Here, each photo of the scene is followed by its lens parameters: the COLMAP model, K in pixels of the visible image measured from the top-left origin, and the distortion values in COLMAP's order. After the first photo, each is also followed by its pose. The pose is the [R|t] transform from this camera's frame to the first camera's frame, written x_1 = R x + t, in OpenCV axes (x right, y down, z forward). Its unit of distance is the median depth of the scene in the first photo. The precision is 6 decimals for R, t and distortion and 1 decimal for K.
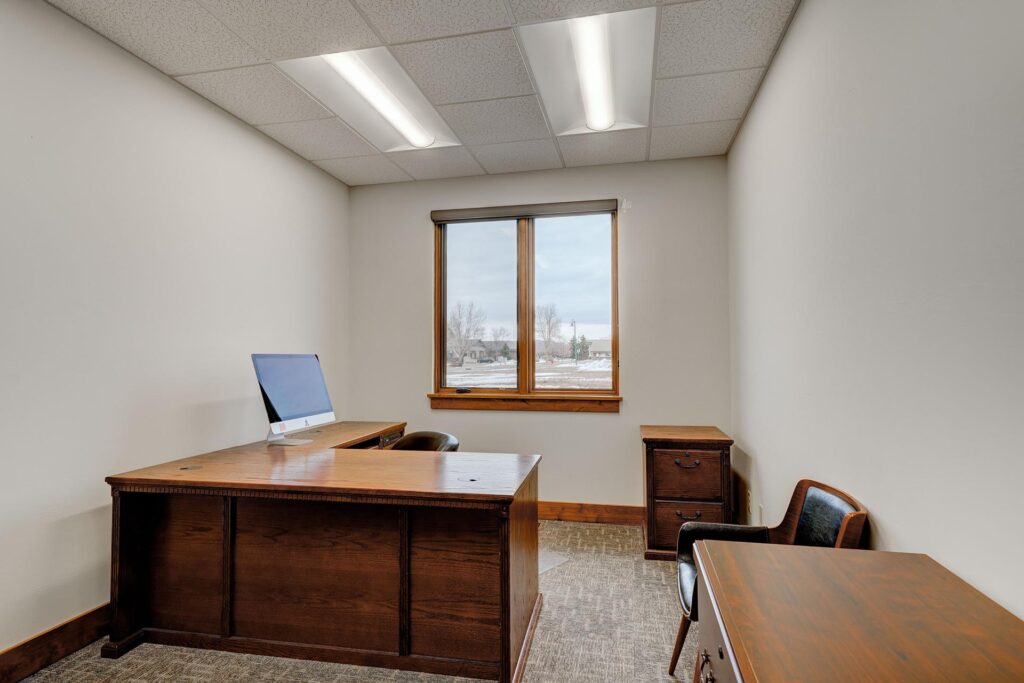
lens RADIAL K [[540.5, 0, 509.6], [0, 540.5, 348.6], [0, 0, 1]] dist [0.000489, -0.000212]
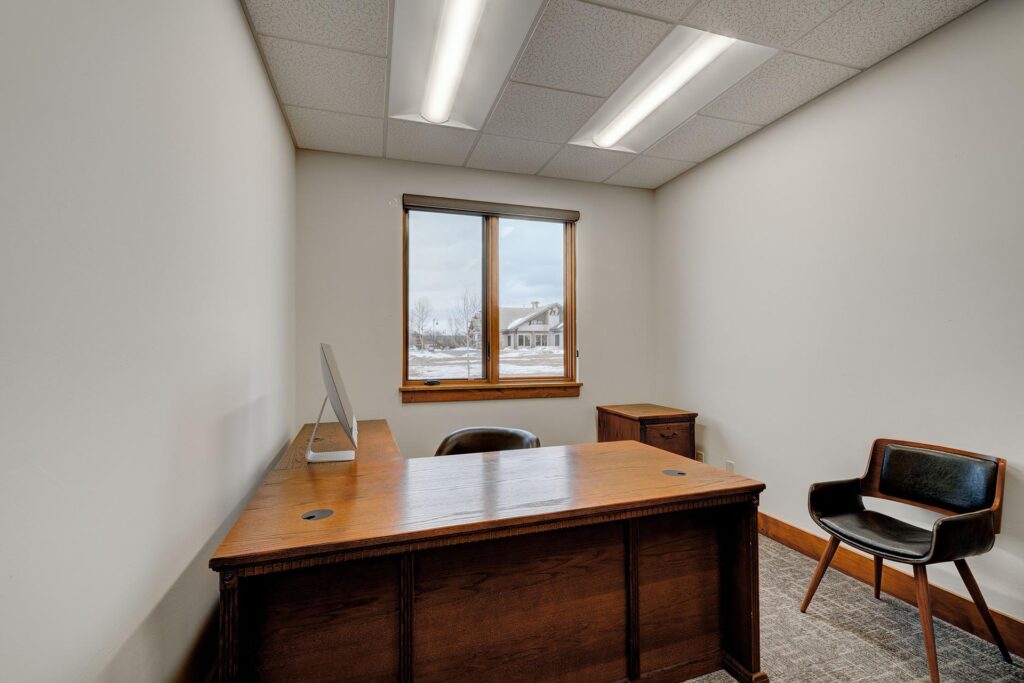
lens RADIAL K [[448.4, 0, 512.0], [0, 448.4, 341.5], [0, 0, 1]] dist [0.001099, 0.000020]
pose [[0.864758, 0.006883, 0.502141, -0.399235], [-0.006991, 0.999974, -0.001668, 0.003763], [-0.502140, -0.002068, 0.864784, 0.242501]]
